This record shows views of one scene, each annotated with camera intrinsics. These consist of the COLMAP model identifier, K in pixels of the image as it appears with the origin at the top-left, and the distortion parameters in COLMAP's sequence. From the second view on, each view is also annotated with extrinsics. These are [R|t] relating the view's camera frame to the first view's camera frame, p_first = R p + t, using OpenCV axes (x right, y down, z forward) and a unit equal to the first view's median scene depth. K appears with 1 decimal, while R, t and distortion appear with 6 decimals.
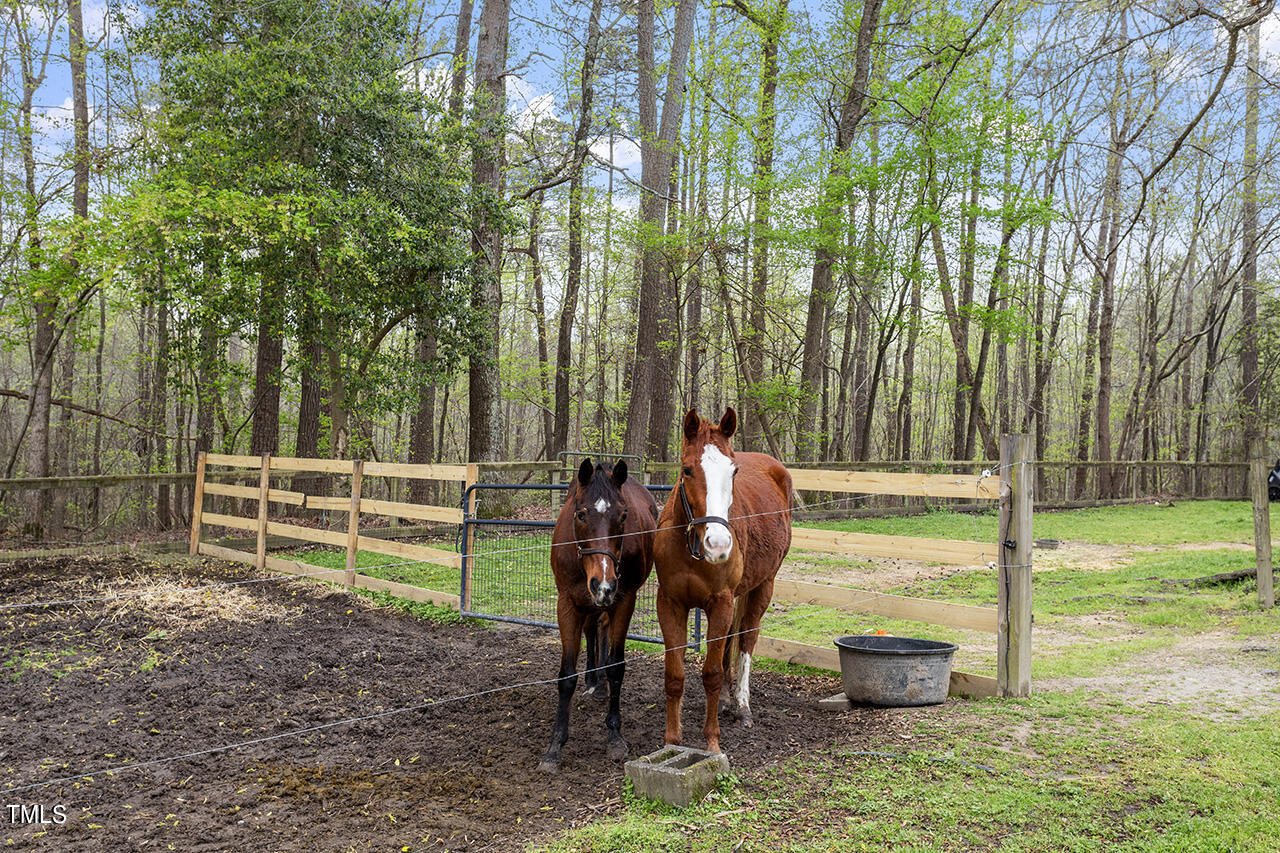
lens RADIAL K [[1145.7, 0, 640.2], [0, 1145.7, 427.8], [0, 0, 1]] dist [0.003081, 0.001682]
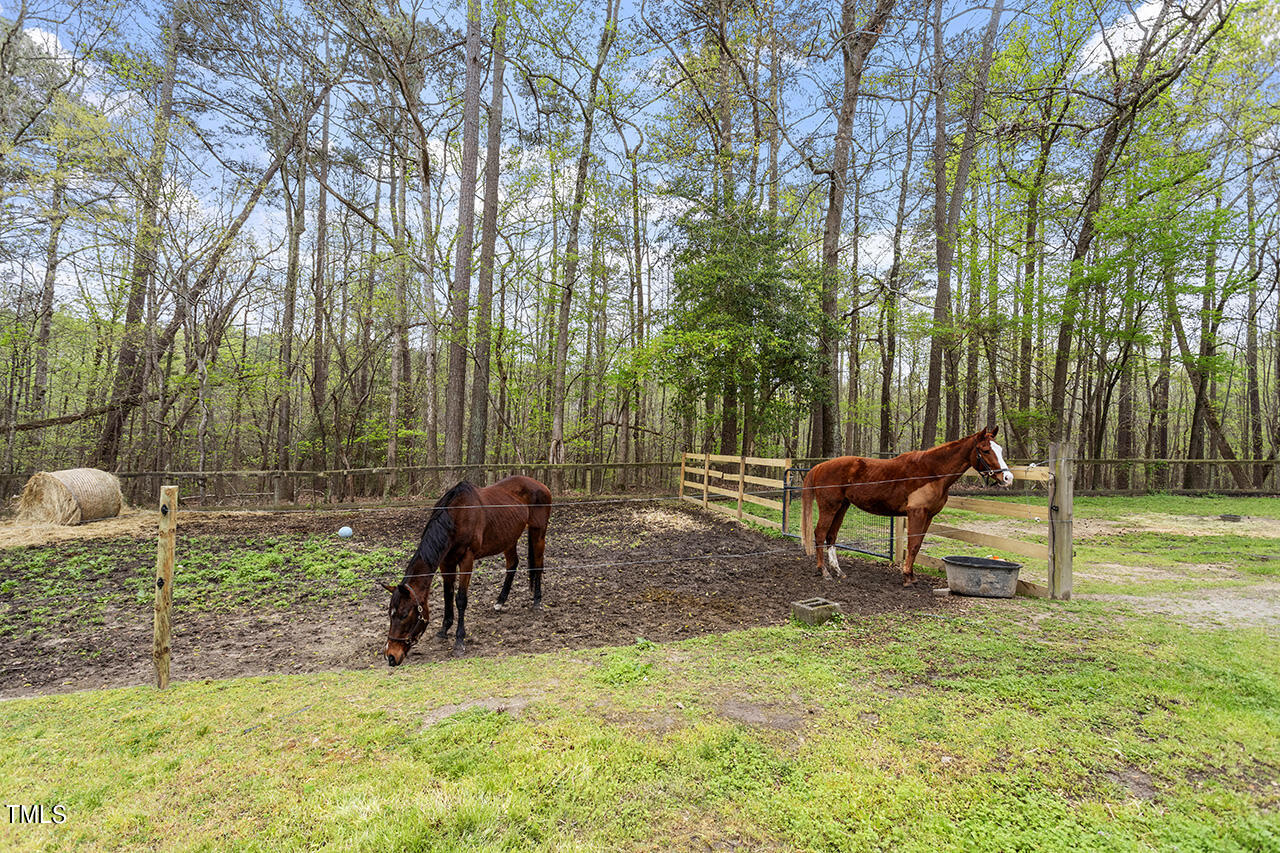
lens RADIAL K [[616.3, 0, 633.2], [0, 616.3, 426.1], [0, 0, 1]] dist [0.002266, 0.000069]
pose [[0.866858, -0.019346, -0.498180, 0.146412], [0.008527, 0.999676, -0.023985, -0.001018], [0.498483, 0.016543, 0.866742, -0.055880]]
